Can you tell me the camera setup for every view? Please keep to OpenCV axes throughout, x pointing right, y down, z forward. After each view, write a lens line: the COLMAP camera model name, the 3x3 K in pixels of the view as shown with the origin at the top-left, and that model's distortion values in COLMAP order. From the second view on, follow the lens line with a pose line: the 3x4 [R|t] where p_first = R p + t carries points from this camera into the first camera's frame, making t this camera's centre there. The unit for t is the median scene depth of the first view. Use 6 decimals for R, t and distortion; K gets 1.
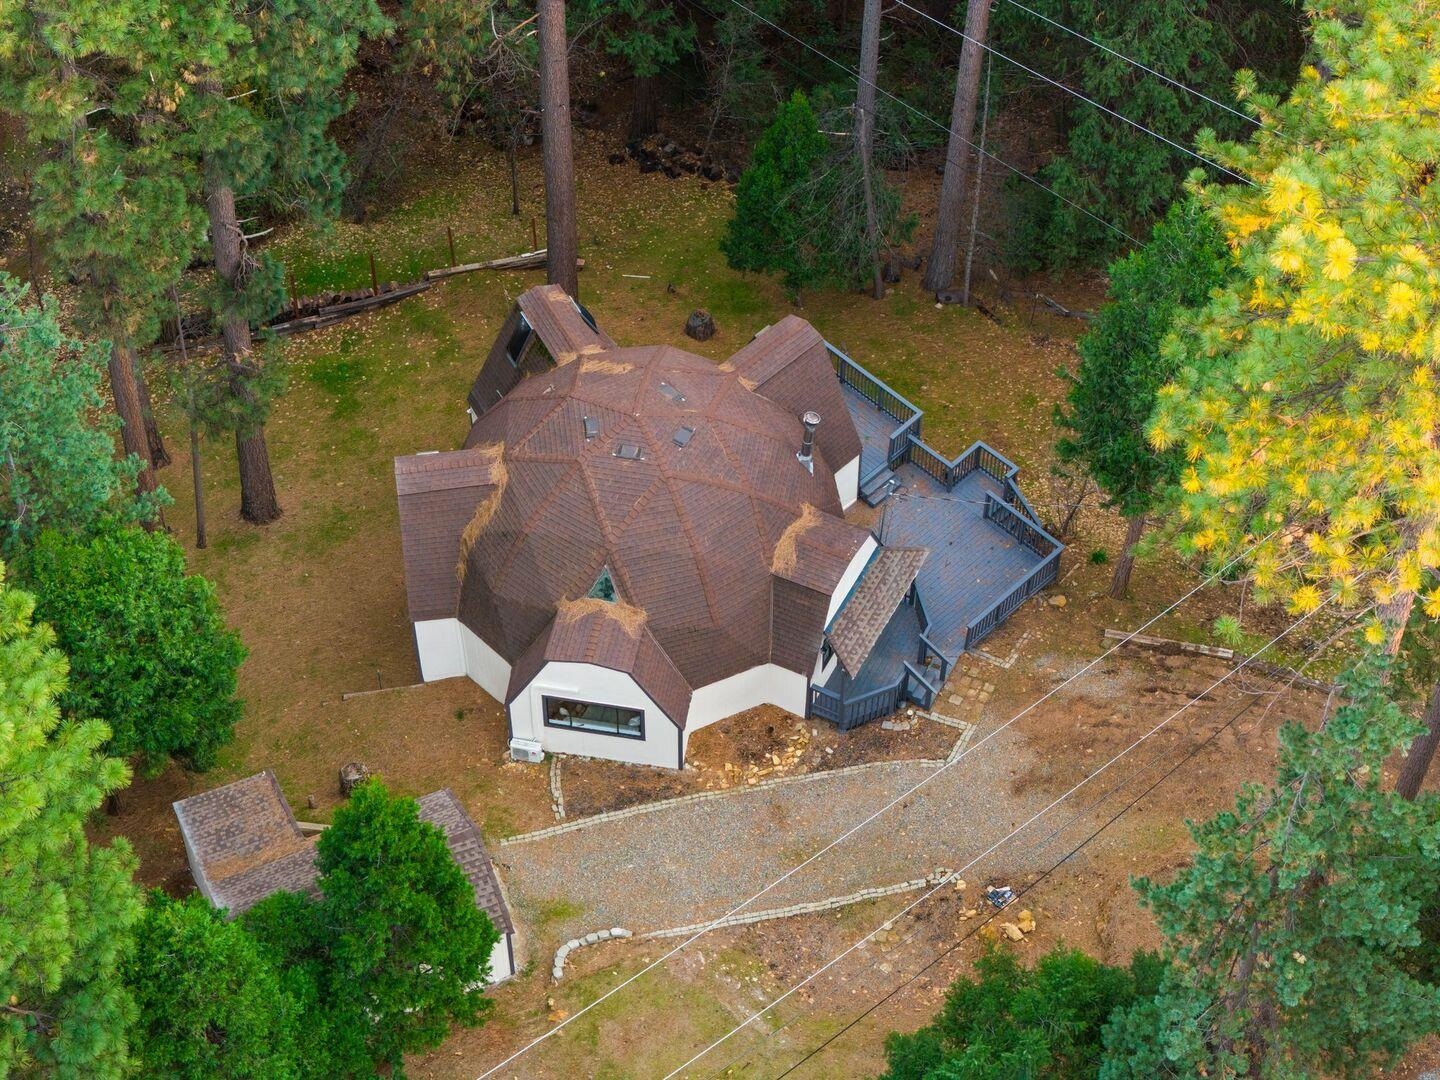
lens RADIAL K [[2492.8, 0, 715.8], [0, 2492.8, 537.8], [0, 0, 1]] dist [-0.041966, 0.000000]
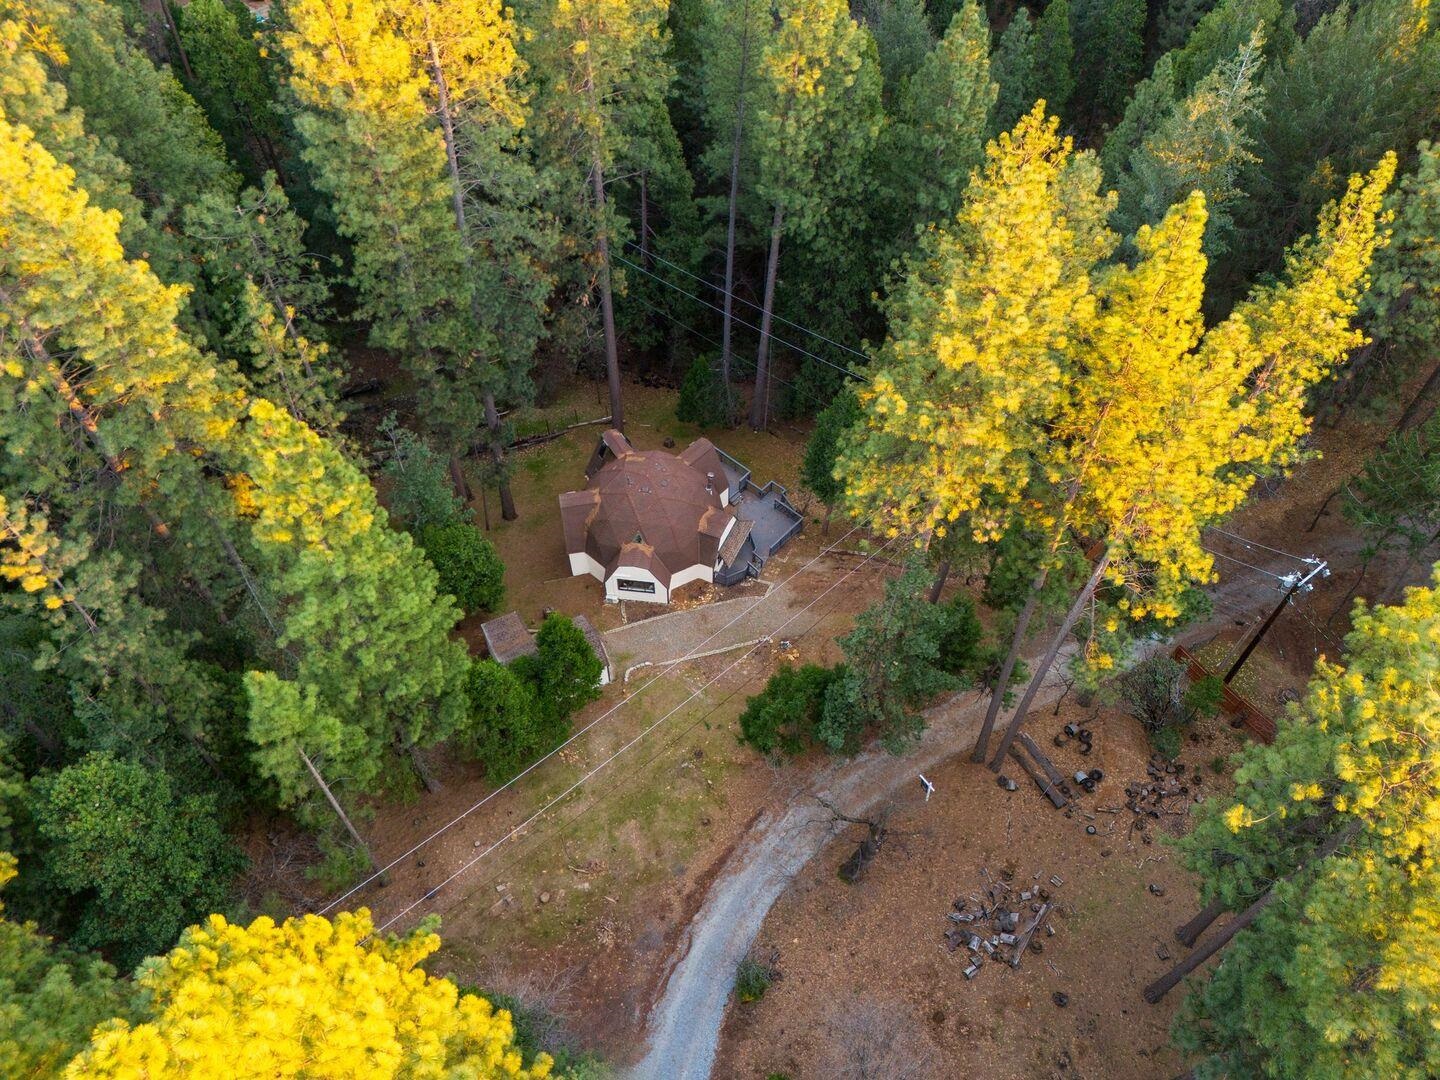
lens RADIAL K [[2492.8, 0, 720.7], [0, 2492.8, 539.9], [0, 0, 1]] dist [-0.041966, 0.000000]
pose [[0.997337, -0.040886, 0.060388, -0.118630], [0.037634, 0.997829, 0.054049, -0.123018], [-0.062466, -0.051633, 0.996711, -1.730577]]
